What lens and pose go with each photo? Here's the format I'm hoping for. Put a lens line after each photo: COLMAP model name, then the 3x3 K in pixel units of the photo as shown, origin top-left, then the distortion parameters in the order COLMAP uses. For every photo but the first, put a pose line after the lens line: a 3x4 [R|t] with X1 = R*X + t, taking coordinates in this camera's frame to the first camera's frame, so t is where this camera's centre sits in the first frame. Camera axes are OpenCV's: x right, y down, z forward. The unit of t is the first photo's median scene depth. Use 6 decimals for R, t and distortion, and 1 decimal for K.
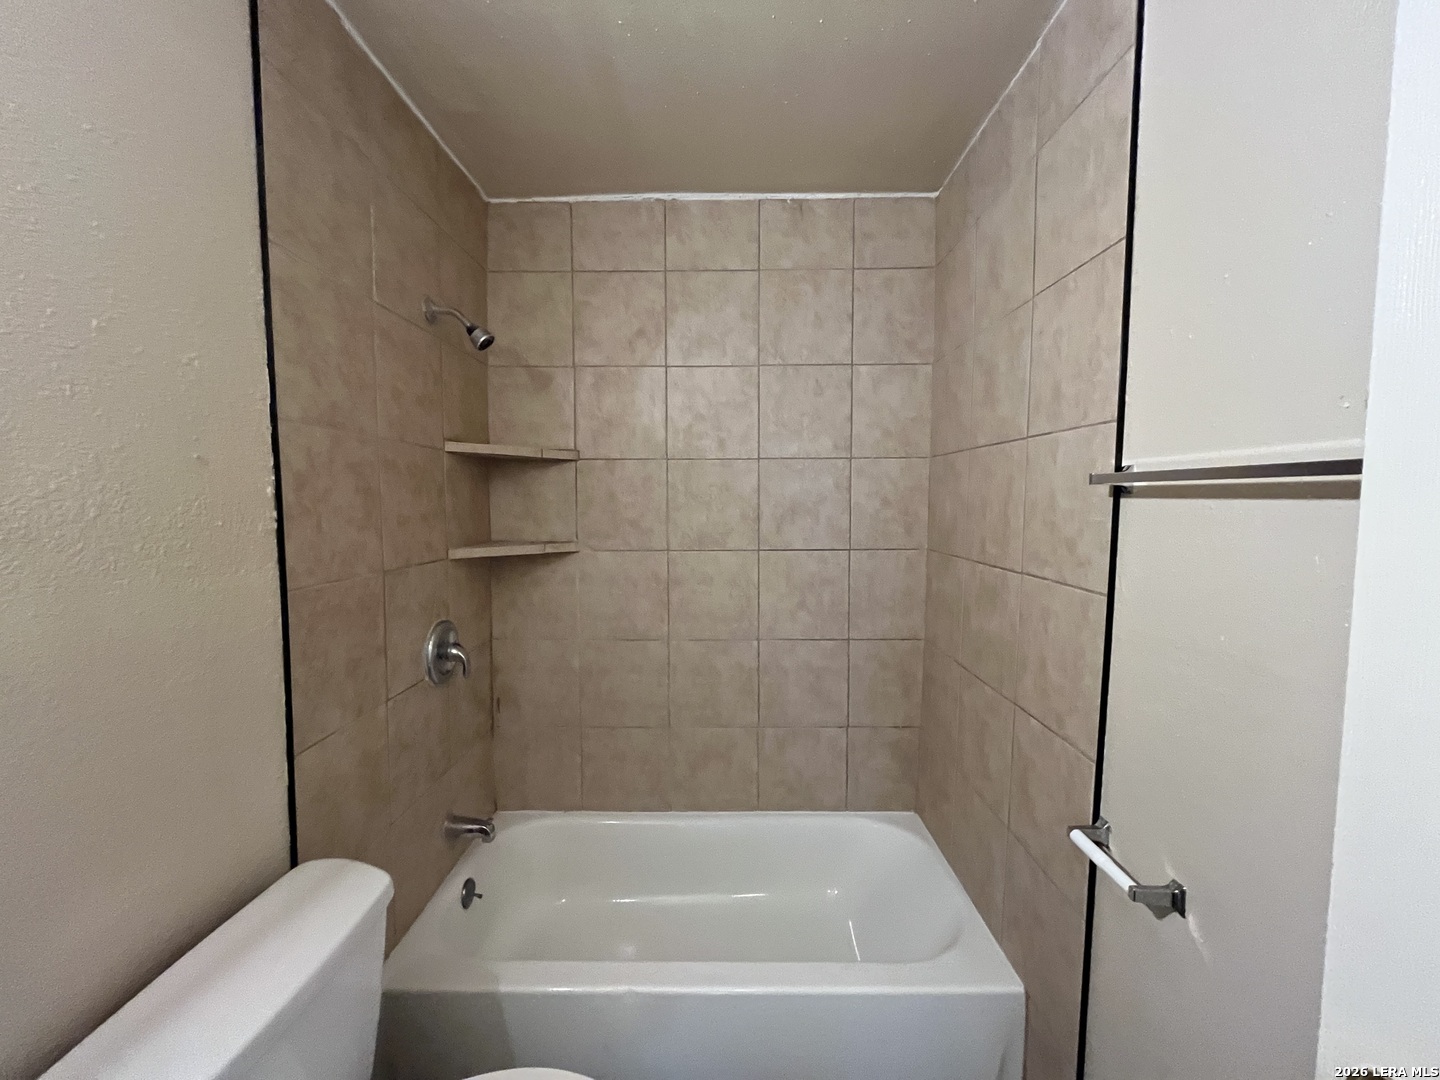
lens RADIAL K [[579.2, 0, 720.0], [0, 579.2, 540.0], [0, 0, 1]] dist [-0.002563, 0.000691]
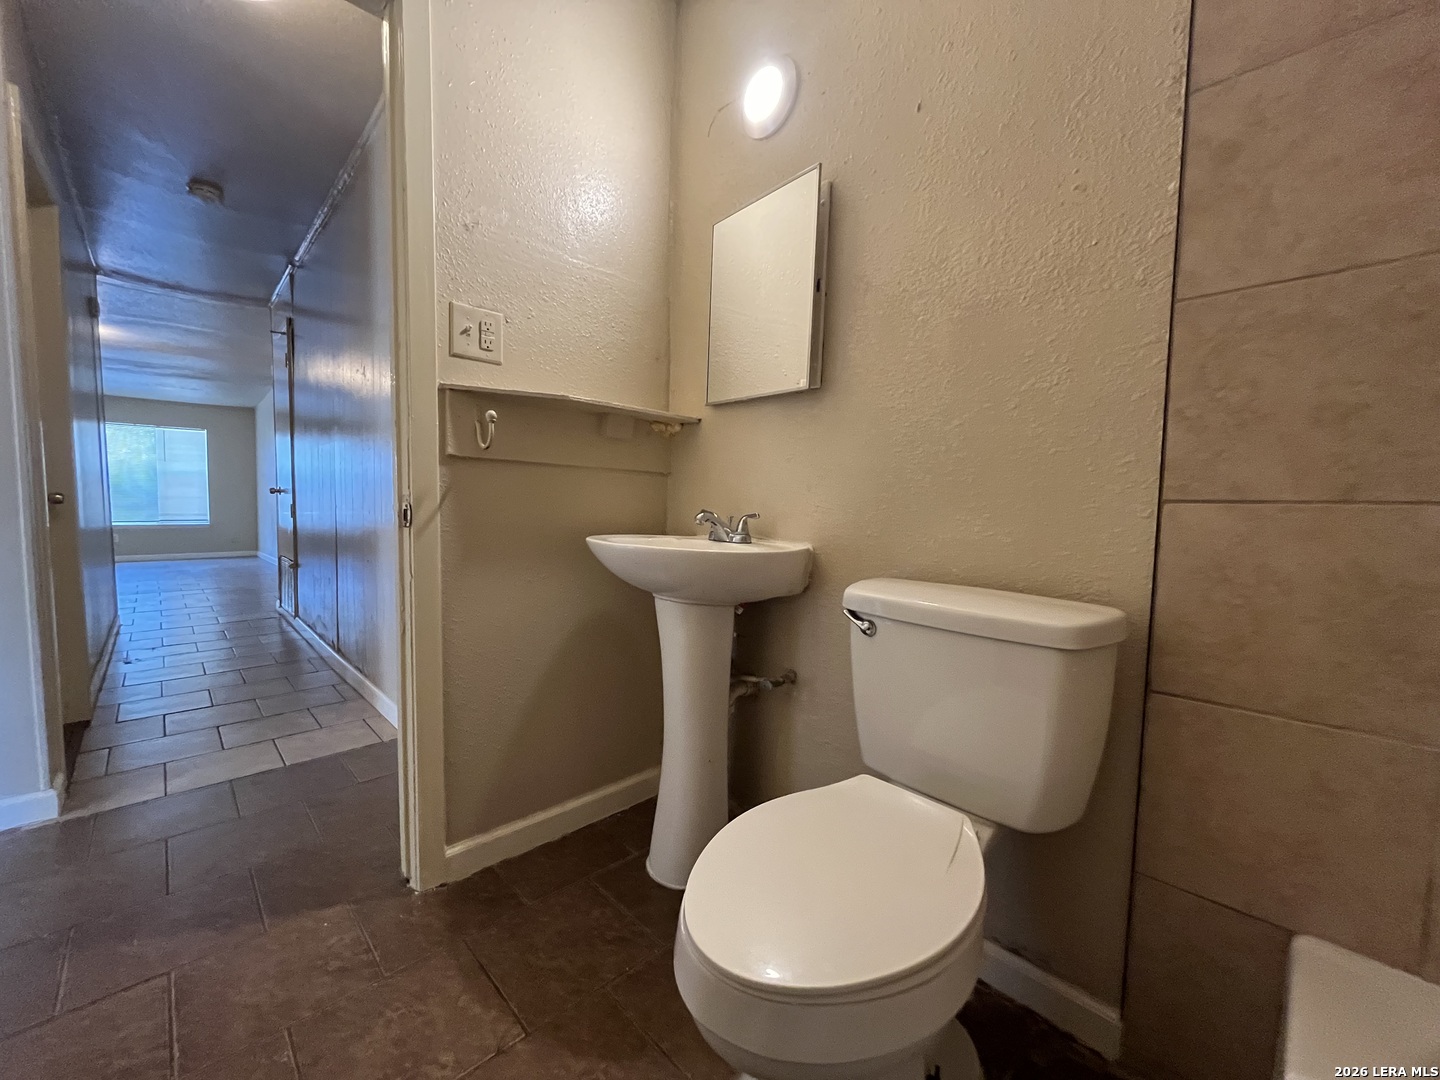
lens RADIAL K [[579.2, 0, 720.0], [0, 579.2, 540.0], [0, 0, 1]] dist [-0.002563, 0.000691]
pose [[-0.714157, 0.034981, -0.699111, 0.322857], [-0.060187, 0.991983, 0.111118, 0.361356], [0.697393, 0.121434, -0.706326, 1.105054]]
